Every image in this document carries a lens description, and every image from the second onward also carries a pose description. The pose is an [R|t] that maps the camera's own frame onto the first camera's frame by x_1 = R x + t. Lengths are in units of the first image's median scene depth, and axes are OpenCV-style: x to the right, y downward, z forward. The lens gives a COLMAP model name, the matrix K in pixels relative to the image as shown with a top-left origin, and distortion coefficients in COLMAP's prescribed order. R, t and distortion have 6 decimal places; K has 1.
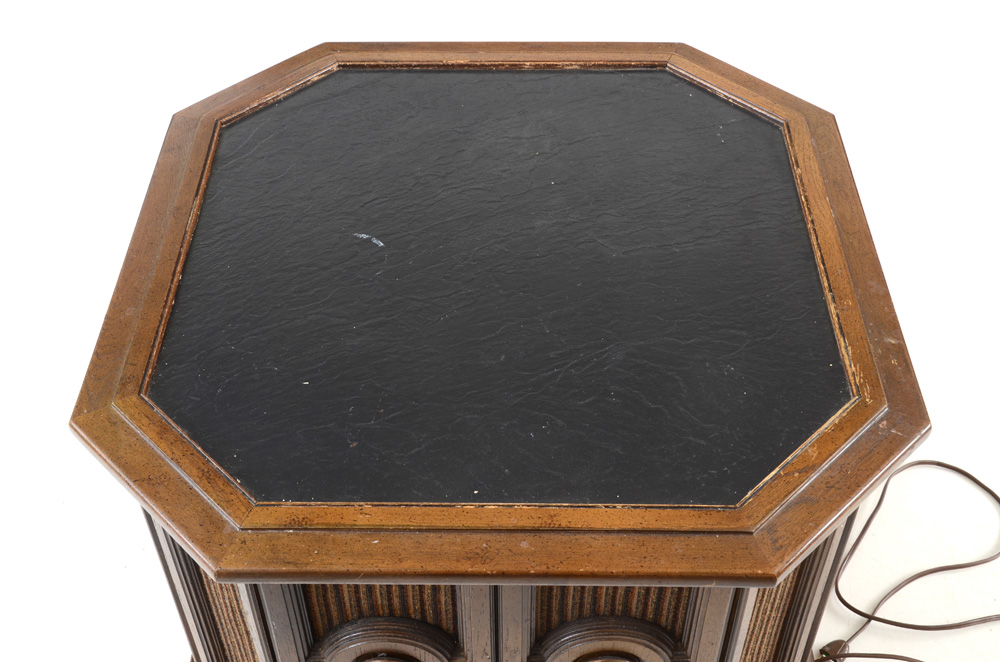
lens RADIAL K [[1195.1, 0, 500.0], [0, 1195.1, 331.0], [0, 0, 1]] dist [0.167882, 0.011093]
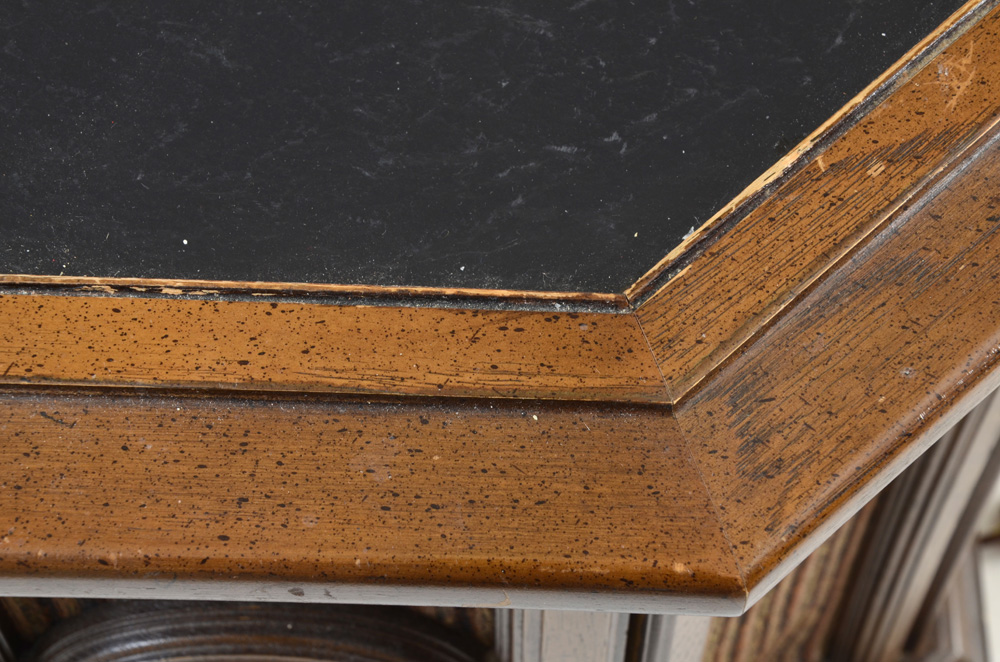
lens RADIAL K [[2134.3, 0, 500.0], [0, 2134.3, 331.0], [0, 0, 1]] dist [0.187790, 0.220161]
pose [[0.999728, 0.019135, -0.013345, 0.176995], [-0.014428, 0.956644, 0.290903, 0.021686], [0.018333, -0.290631, 0.956660, 0.571142]]
